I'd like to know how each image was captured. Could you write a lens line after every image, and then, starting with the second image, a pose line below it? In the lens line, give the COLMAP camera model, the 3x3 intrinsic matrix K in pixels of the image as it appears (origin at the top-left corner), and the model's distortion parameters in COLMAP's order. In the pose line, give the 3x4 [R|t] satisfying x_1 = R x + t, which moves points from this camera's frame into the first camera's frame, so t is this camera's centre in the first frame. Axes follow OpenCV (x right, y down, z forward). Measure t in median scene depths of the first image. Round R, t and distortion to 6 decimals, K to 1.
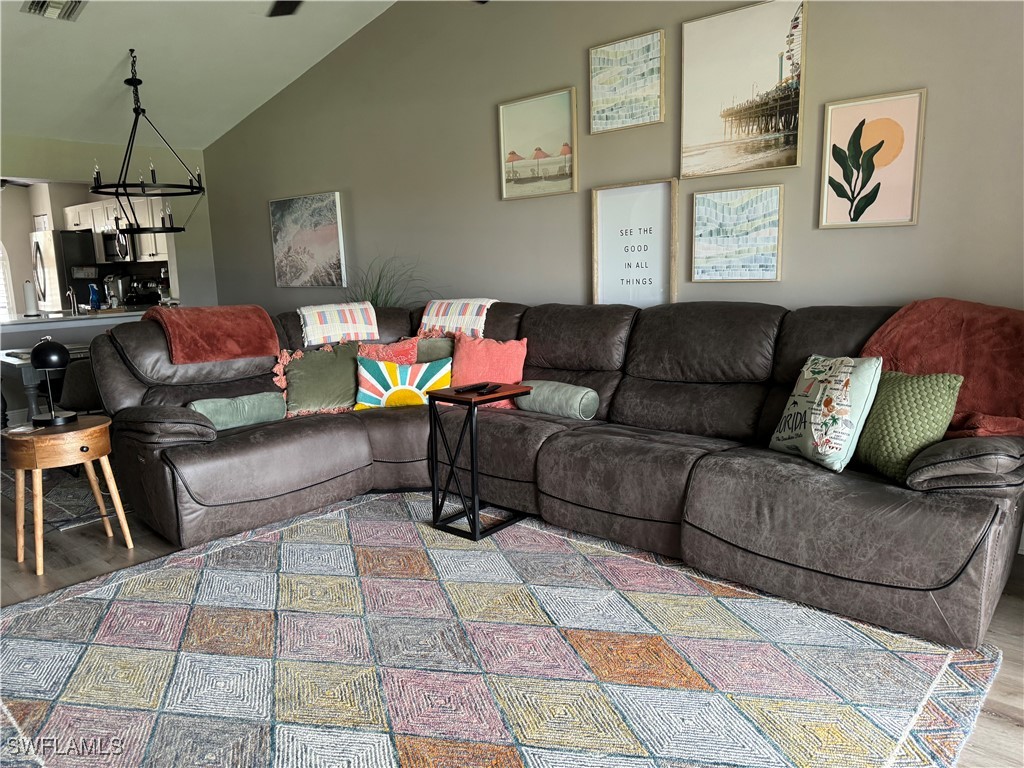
lens RADIAL K [[724.7, 0, 507.0], [0, 724.7, 386.1], [0, 0, 1]] dist [0.059806, -0.064575]
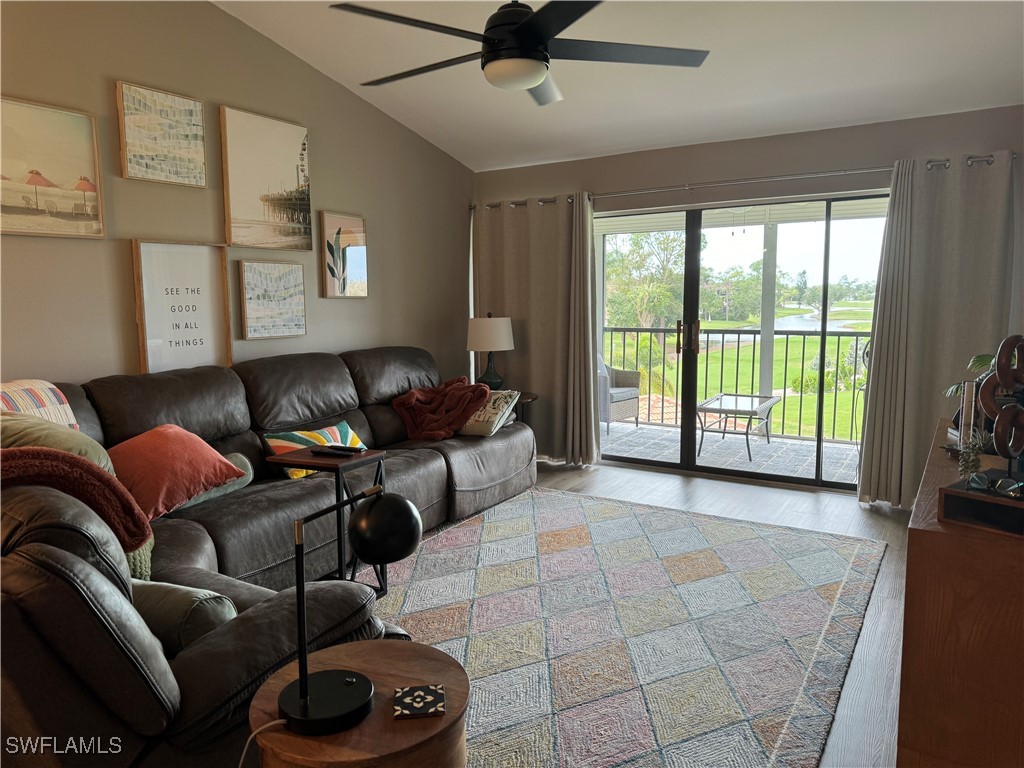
lens RADIAL K [[724.7, 0, 494.5], [0, 724.7, 389.7], [0, 0, 1]] dist [0.059806, -0.064575]
pose [[-0.166501, -0.092333, 0.981709, -0.902018], [0.187554, 0.974464, 0.123462, -0.136846], [-0.968040, 0.204680, -0.144932, 0.820631]]
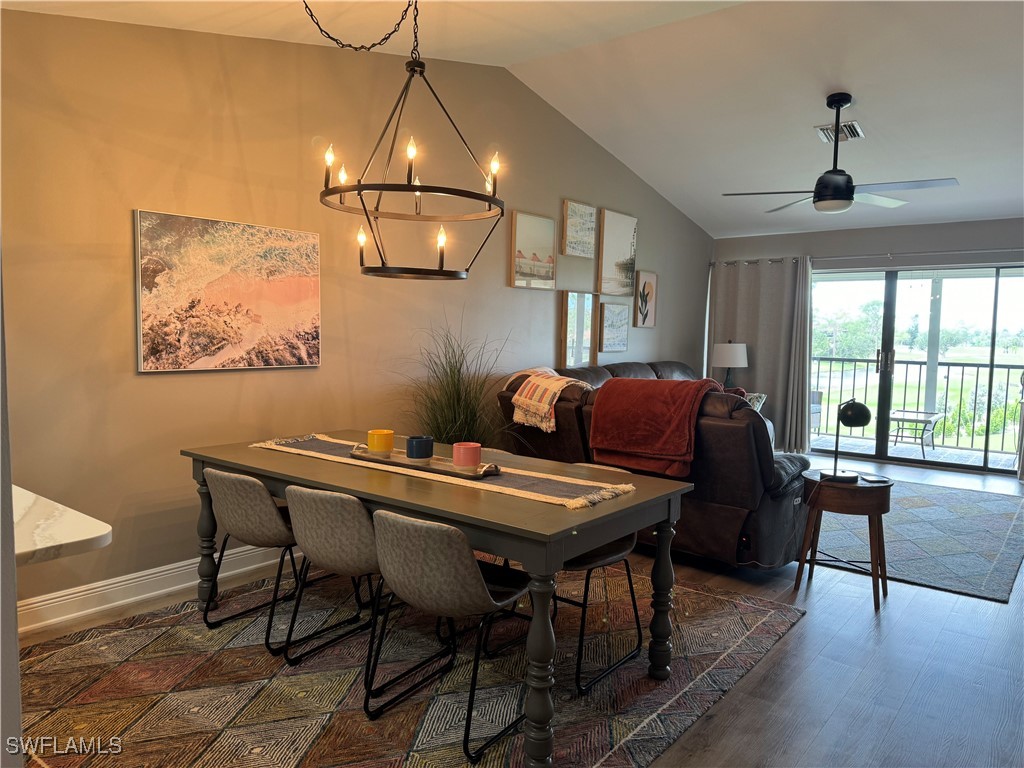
lens RADIAL K [[724.7, 0, 496.1], [0, 724.7, 393.5], [0, 0, 1]] dist [0.059806, -0.064575]
pose [[-0.048091, -0.054301, 0.997366, -1.483188], [0.160570, 0.985114, 0.061377, -0.195457], [-0.985852, 0.163098, -0.038656, 1.347526]]
